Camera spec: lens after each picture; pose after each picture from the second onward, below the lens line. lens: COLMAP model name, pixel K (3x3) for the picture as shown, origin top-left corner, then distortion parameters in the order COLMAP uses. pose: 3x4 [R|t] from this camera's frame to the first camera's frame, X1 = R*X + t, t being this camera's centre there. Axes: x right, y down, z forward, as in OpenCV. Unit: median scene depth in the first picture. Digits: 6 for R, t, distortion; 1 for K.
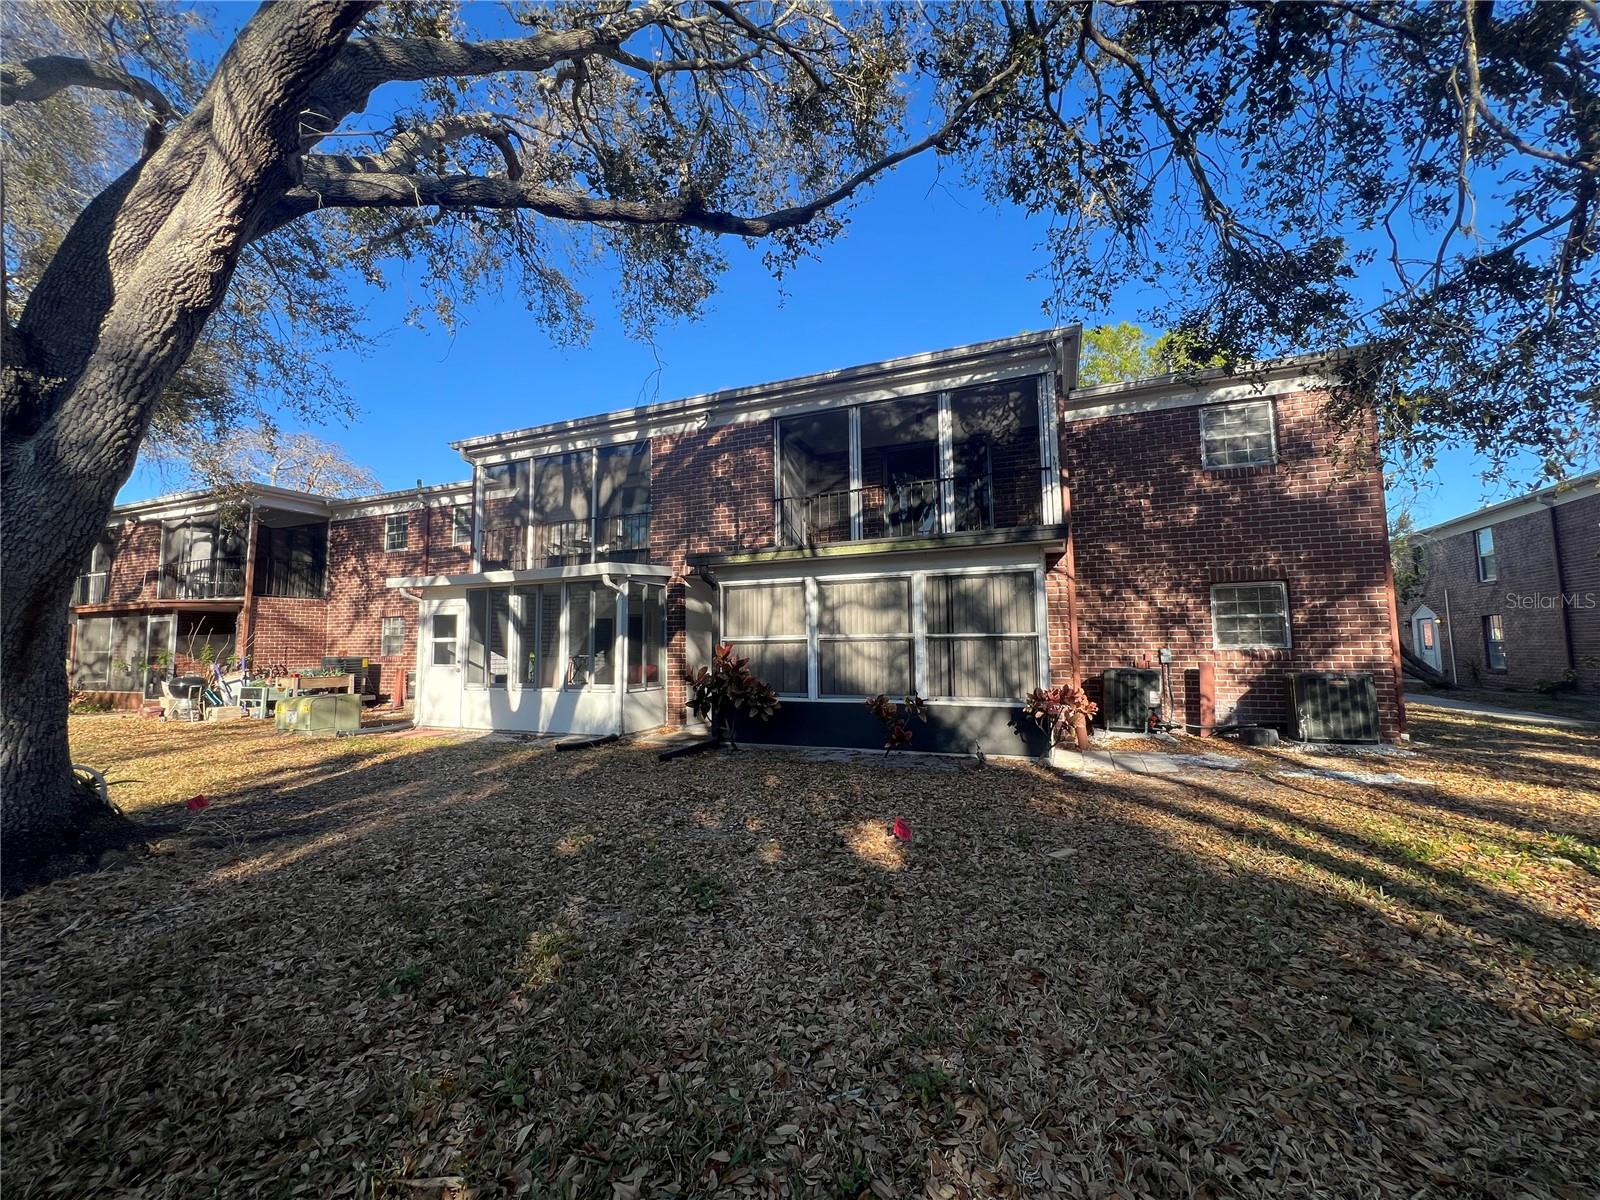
lens RADIAL K [[646.2, 0, 788.7], [0, 646.2, 595.3], [0, 0, 1]] dist [0.001237, 0.000777]
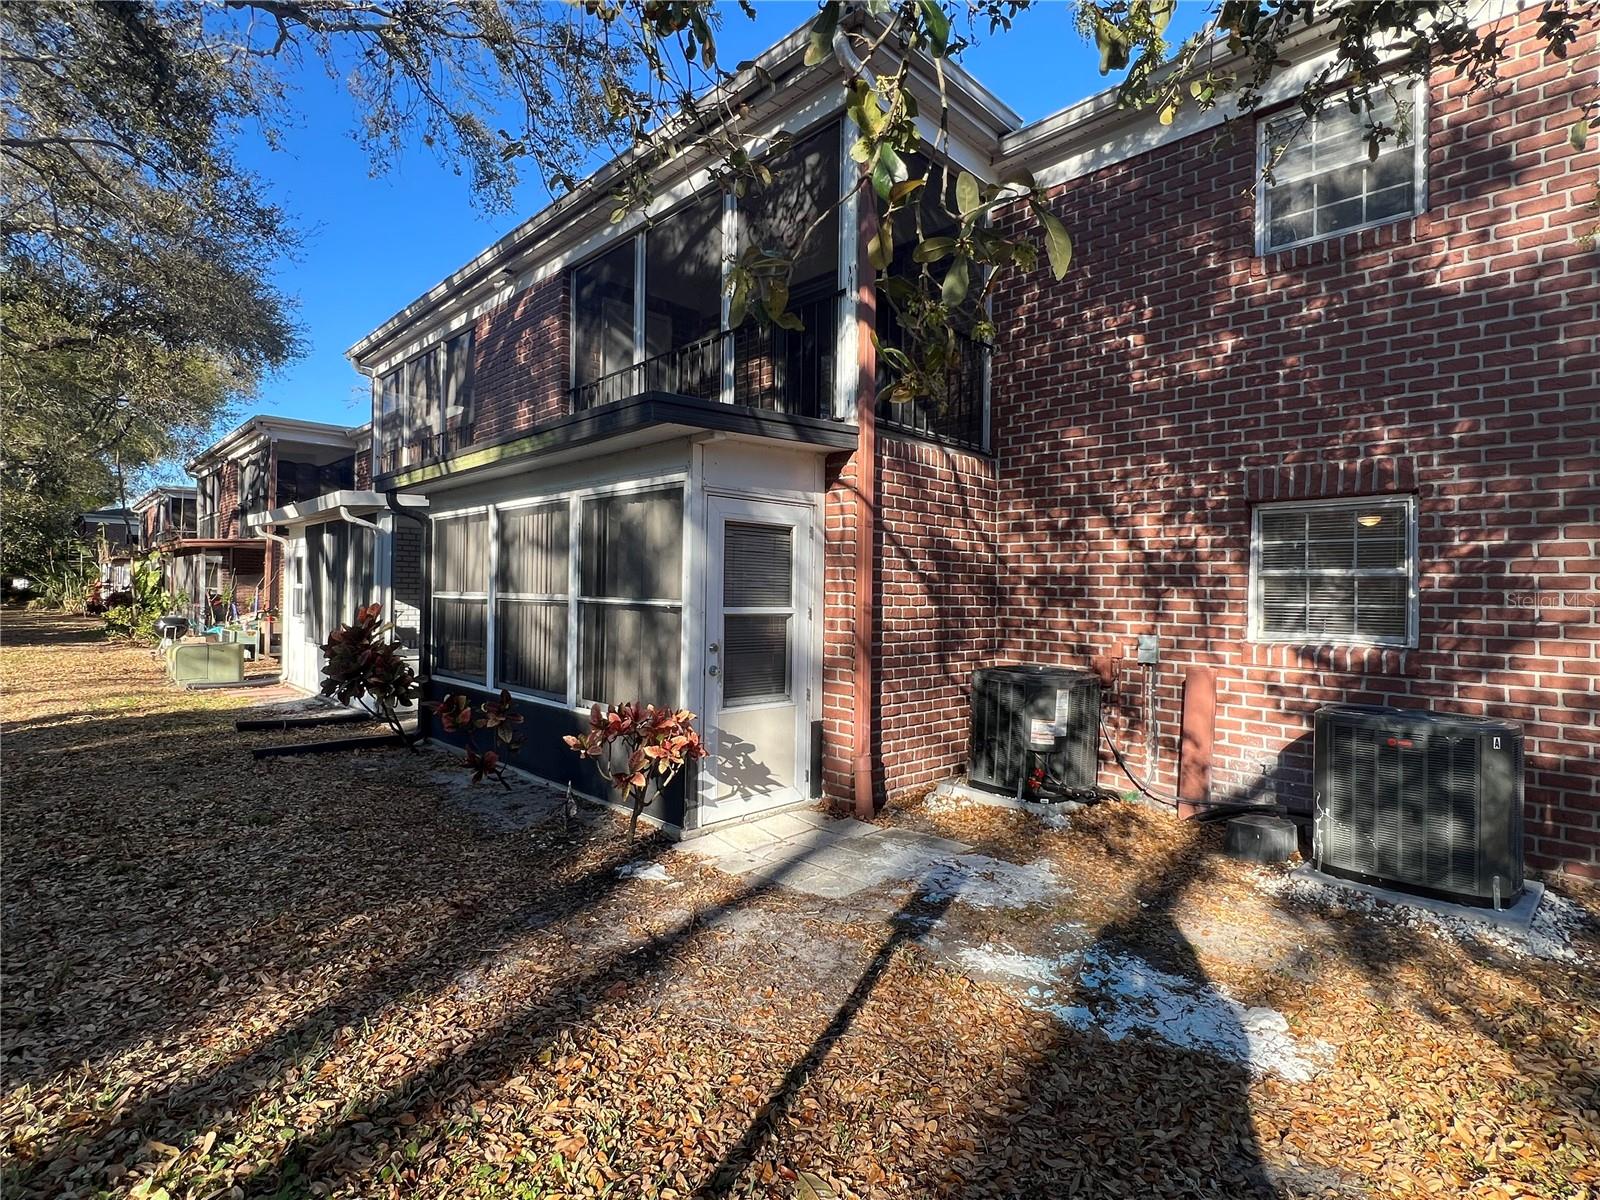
lens RADIAL K [[797.5, 0, 799.1], [0, 797.5, 597.7], [0, 0, 1]] dist [-0.000457, 0.000185]
pose [[0.918688, 0.027013, -0.394059, 0.593252], [0.007114, 0.996365, 0.084888, -0.000546], [0.394920, -0.080789, 0.915157, 0.339112]]
